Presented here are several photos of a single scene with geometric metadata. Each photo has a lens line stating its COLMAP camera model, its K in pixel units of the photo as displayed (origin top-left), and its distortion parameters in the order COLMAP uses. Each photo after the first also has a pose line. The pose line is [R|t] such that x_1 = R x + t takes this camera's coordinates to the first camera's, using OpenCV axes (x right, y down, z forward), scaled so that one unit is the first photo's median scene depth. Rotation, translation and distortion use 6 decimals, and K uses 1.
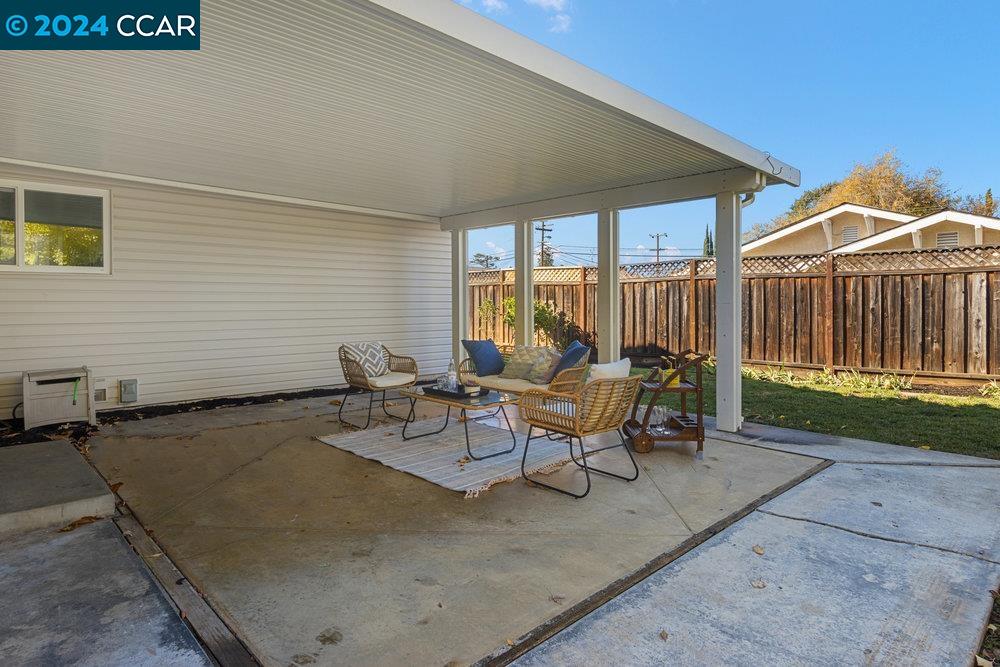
lens RADIAL K [[563.0, 0, 500.0], [0, 563.0, 296.9], [0, 0, 1]] dist [-0.003106, -0.000583]
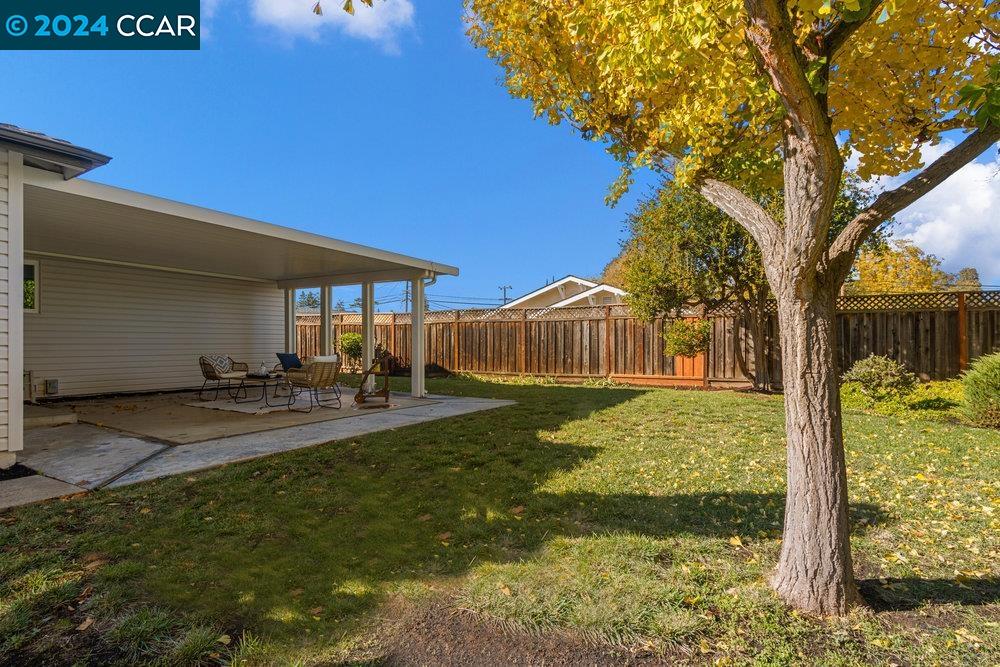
lens RADIAL K [[478.2, 0, 500.0], [0, 478.2, 333.5], [0, 0, 1]] dist [0.003489, 0.000211]
pose [[0.967934, 0.007428, 0.251095, 0.138226], [-0.005550, 0.999951, -0.008185, 0.012343], [-0.251144, 0.006529, 0.967928, -0.385652]]
